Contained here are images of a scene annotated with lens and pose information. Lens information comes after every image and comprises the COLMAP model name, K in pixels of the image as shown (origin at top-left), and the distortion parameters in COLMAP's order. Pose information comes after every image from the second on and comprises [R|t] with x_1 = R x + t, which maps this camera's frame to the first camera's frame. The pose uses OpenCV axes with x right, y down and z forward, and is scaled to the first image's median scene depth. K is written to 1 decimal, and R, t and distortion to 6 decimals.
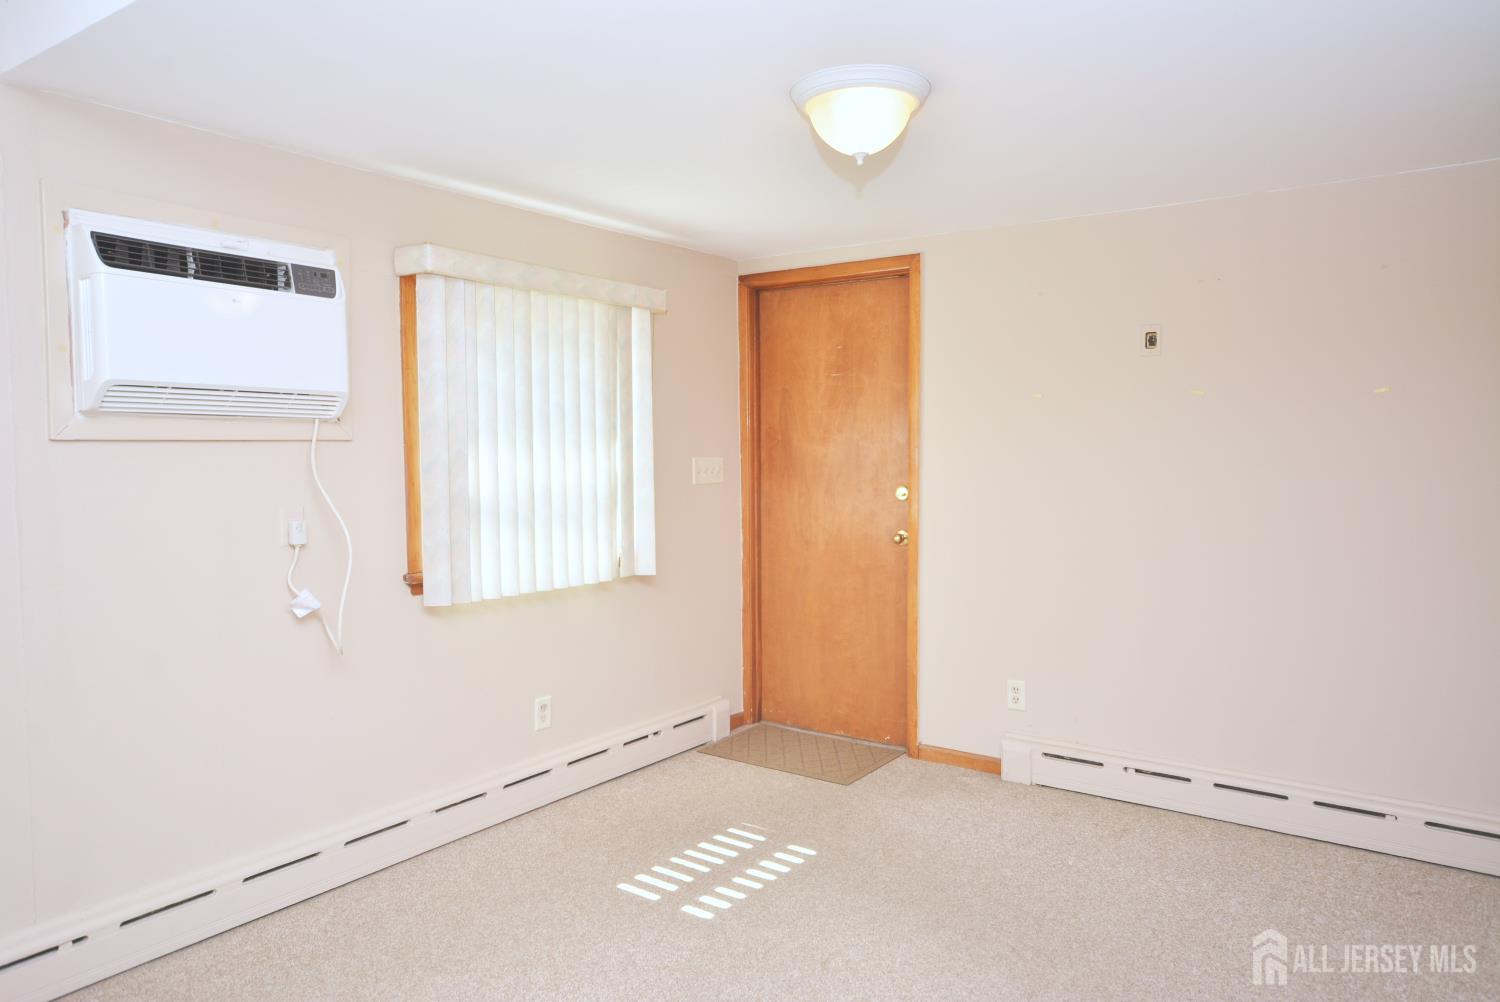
lens RADIAL K [[1023.5, 0, 751.6], [0, 1023.5, 499.9], [0, 0, 1]] dist [0.000613, 0.000238]
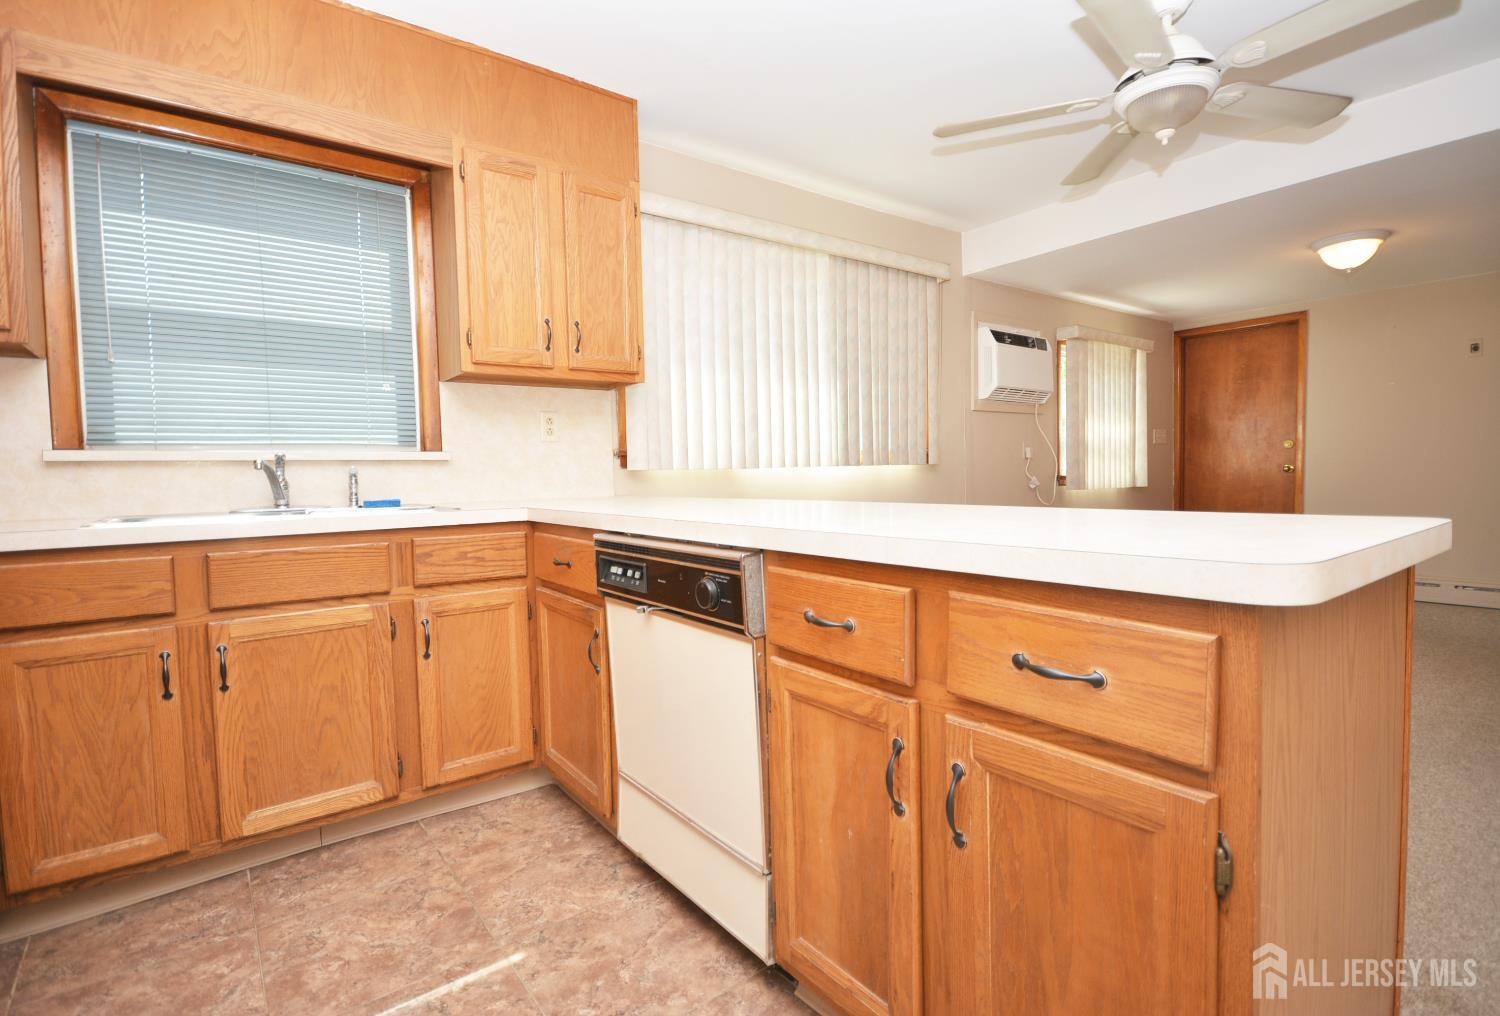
lens RADIAL K [[714.6, 0, 753.1], [0, 714.6, 500.5], [0, 0, 1]] dist [0.006612, -0.007644]
pose [[0.949699, -0.001535, -0.313162, -0.347991], [-0.001006, 0.999968, -0.007952, 0.101870], [0.313164, 0.007867, 0.949667, -0.486965]]
